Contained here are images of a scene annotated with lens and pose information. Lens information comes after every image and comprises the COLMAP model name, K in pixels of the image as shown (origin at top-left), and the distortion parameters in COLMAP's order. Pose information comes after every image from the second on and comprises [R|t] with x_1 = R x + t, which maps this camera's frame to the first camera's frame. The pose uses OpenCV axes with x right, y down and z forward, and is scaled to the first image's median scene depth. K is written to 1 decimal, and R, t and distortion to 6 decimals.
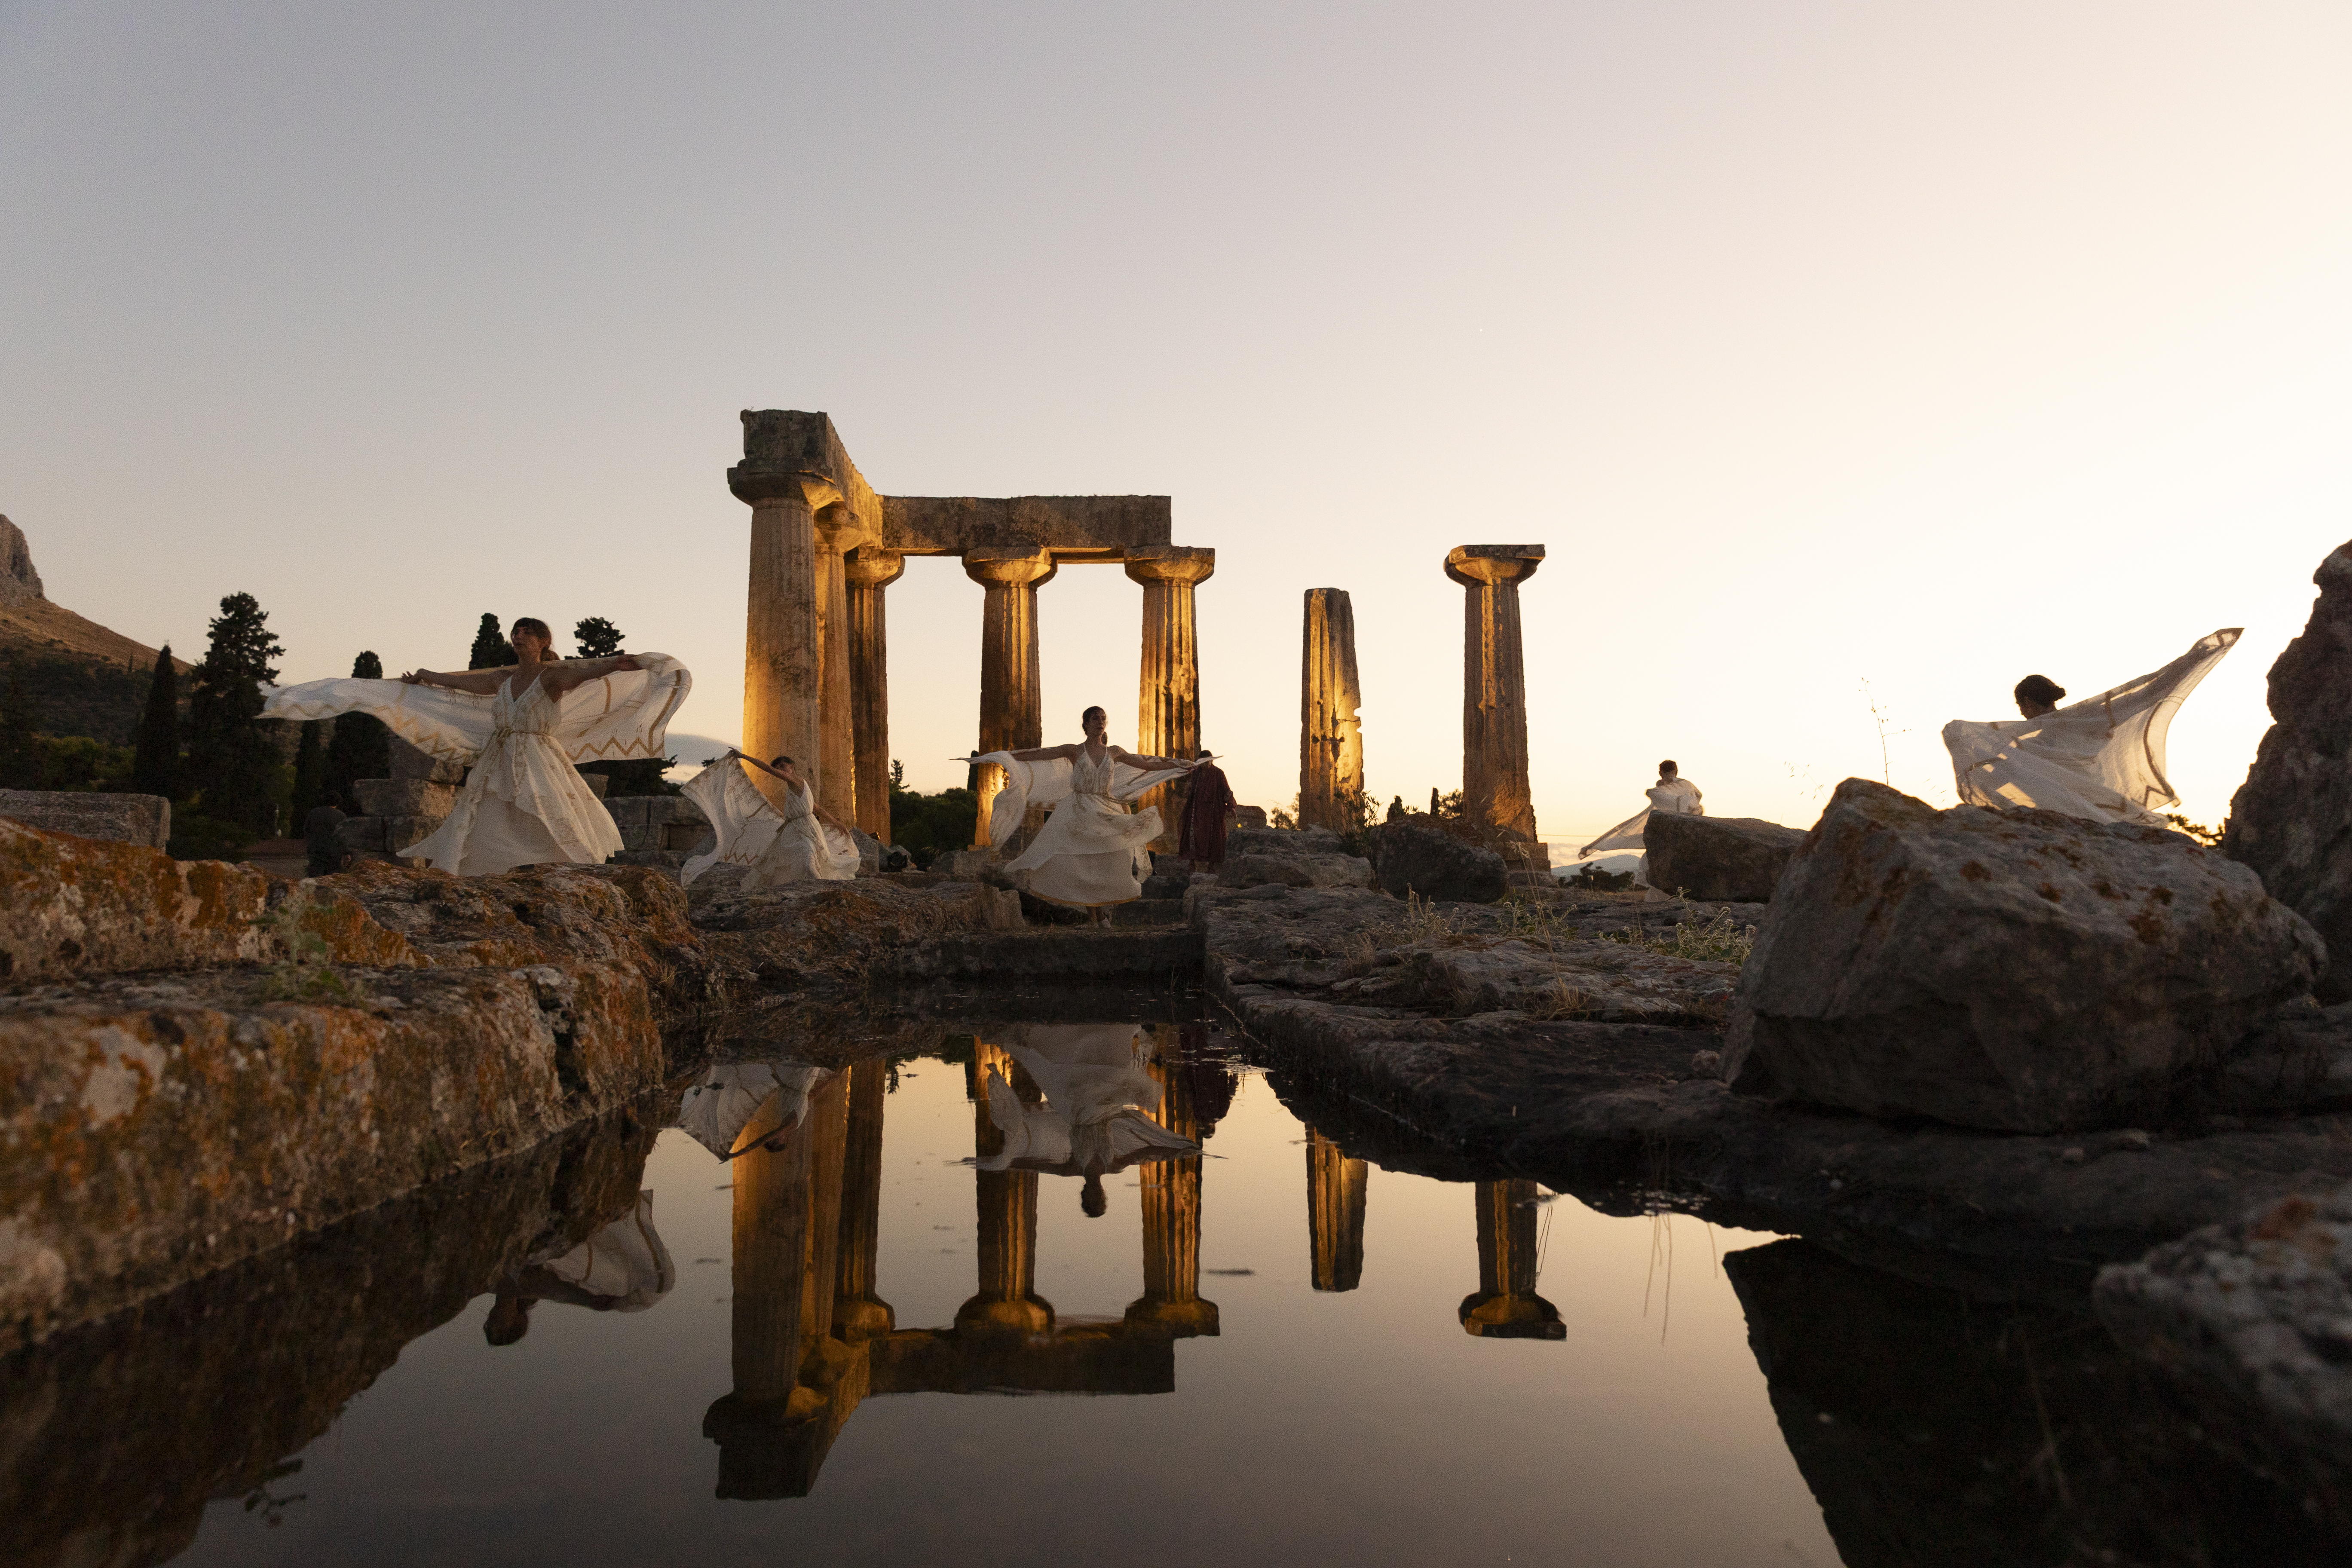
lens RADIAL K [[1584.8, 0, 1176.0], [0, 1584.8, 784.0], [0, 0, 1]] dist [0.000379, -0.003217]
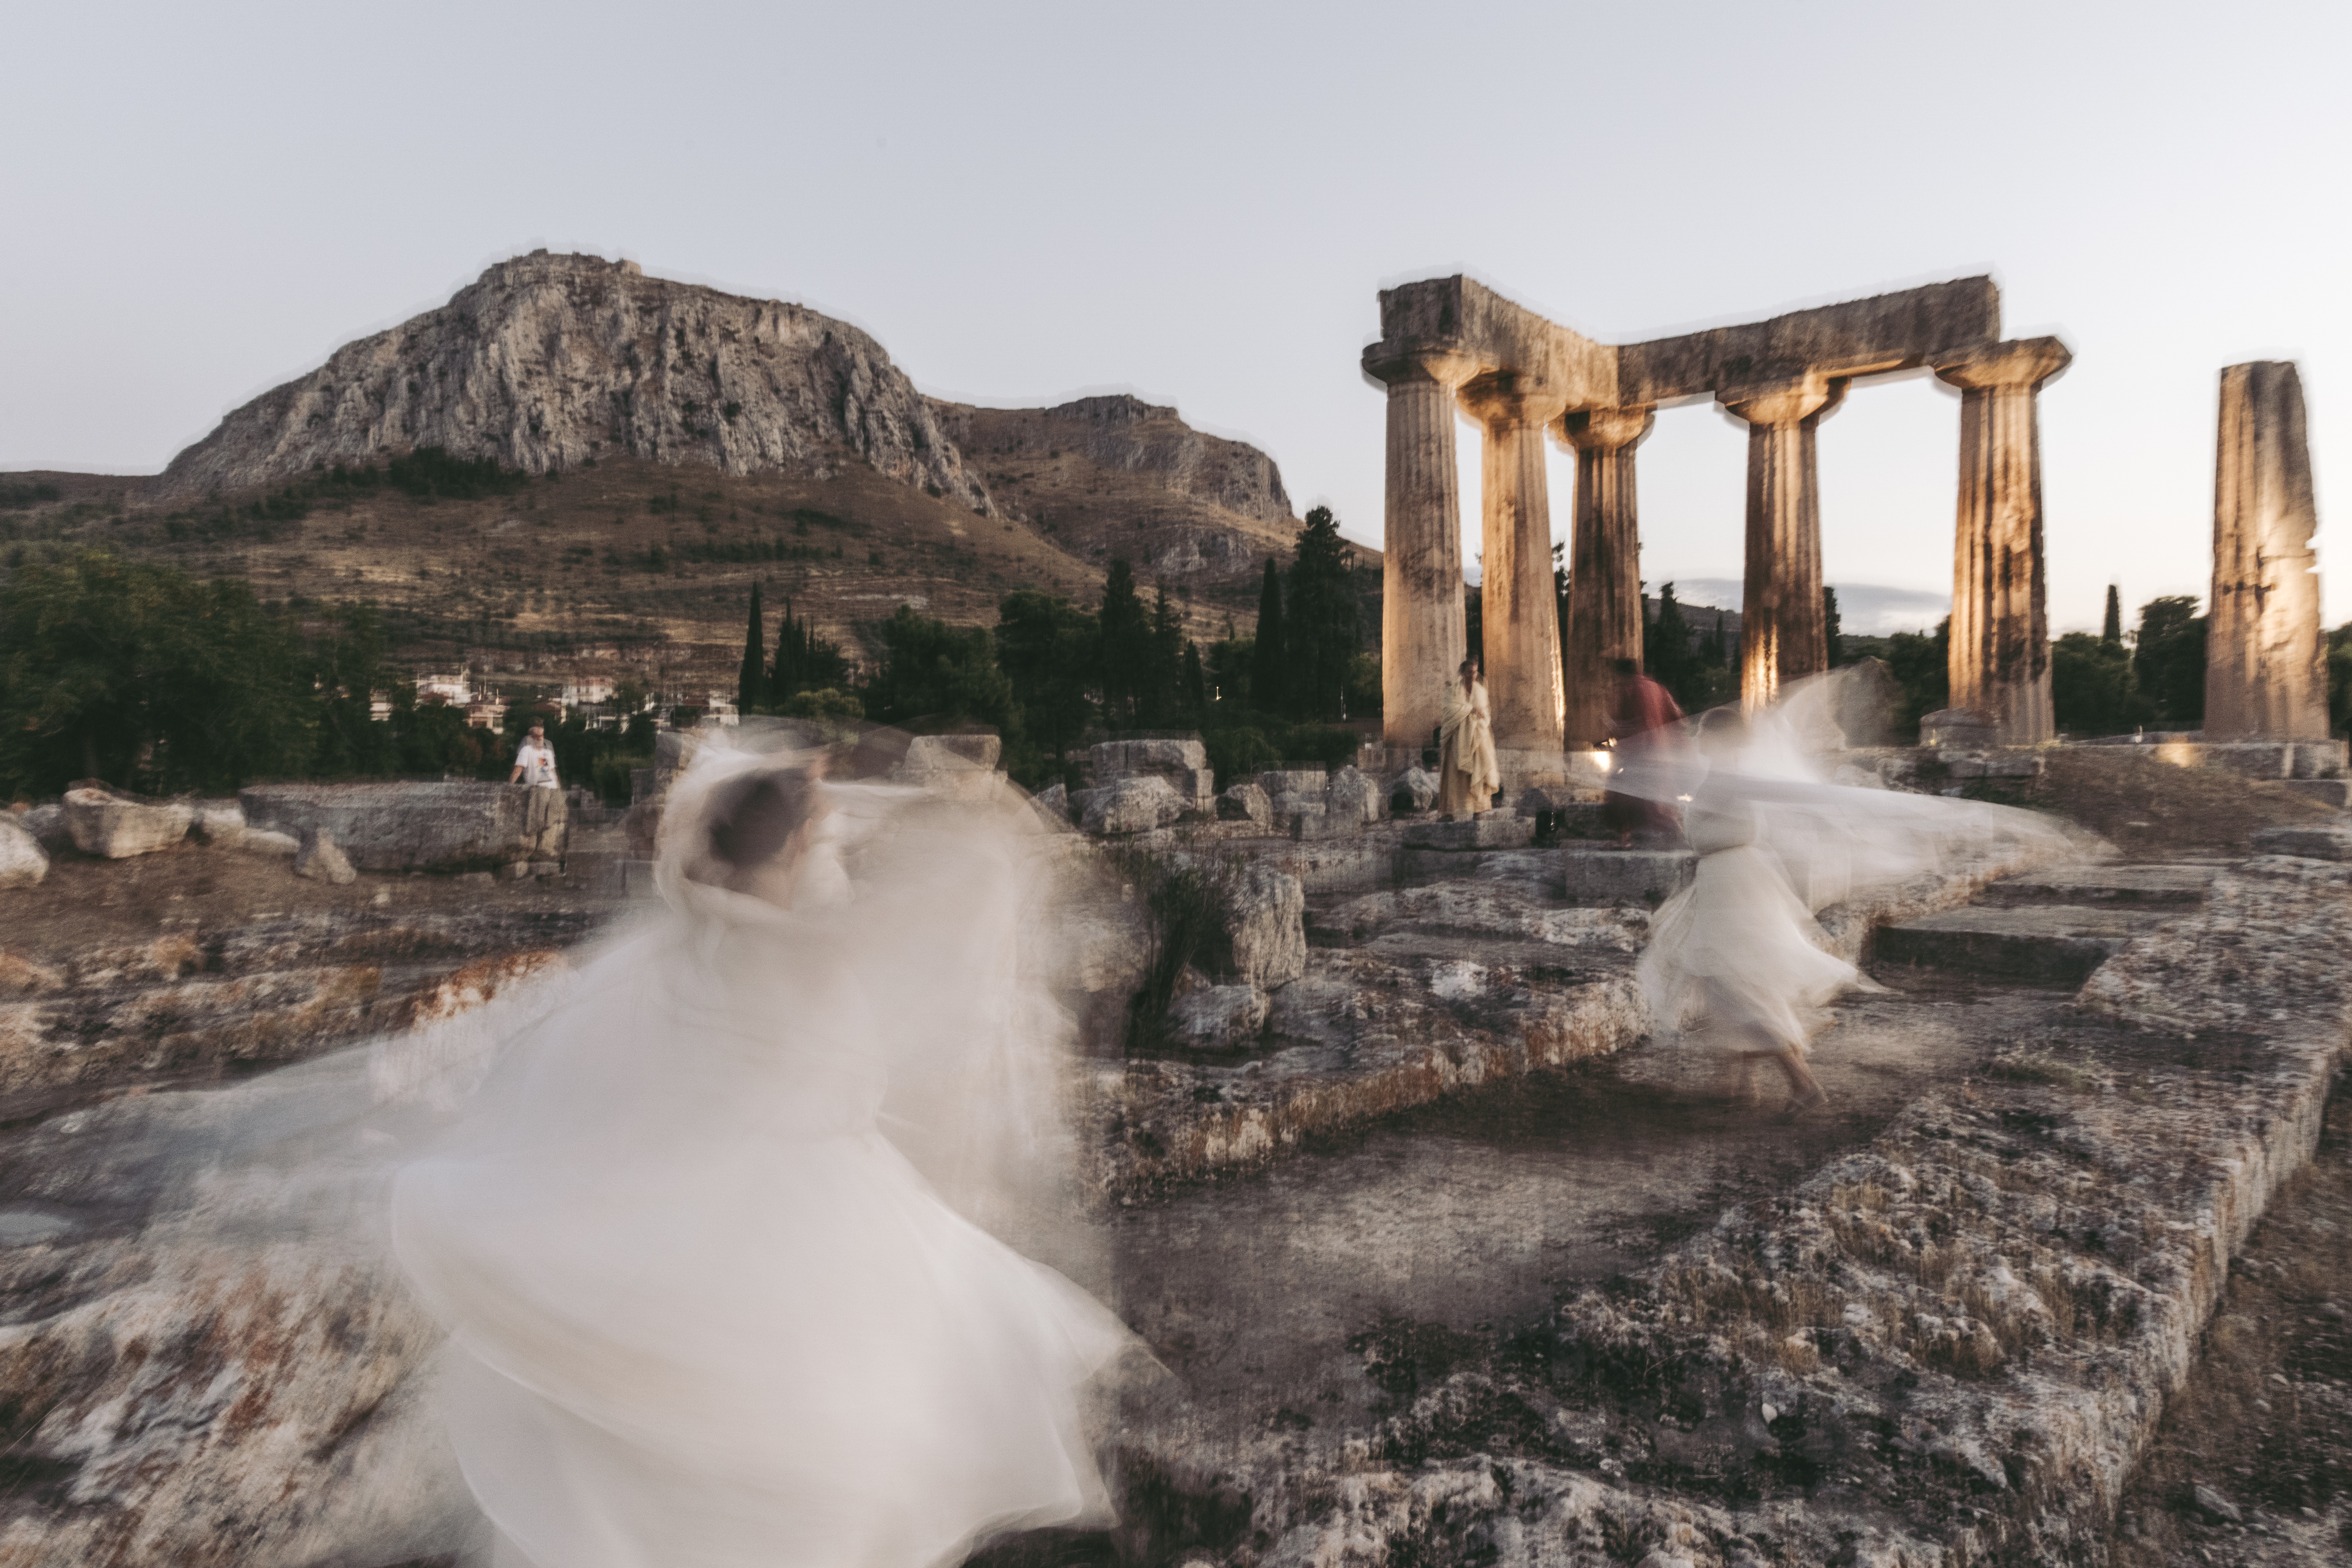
lens RADIAL K [[1584.8, 0, 1176.0], [0, 1584.8, 784.0], [0, 0, 1]] dist [0.000379, -0.003217]
pose [[0.744125, 0.001318, -0.668039, 0.208445], [0.060616, 0.995740, 0.069485, -0.019286], [0.665285, -0.092199, 0.740875, 0.182977]]
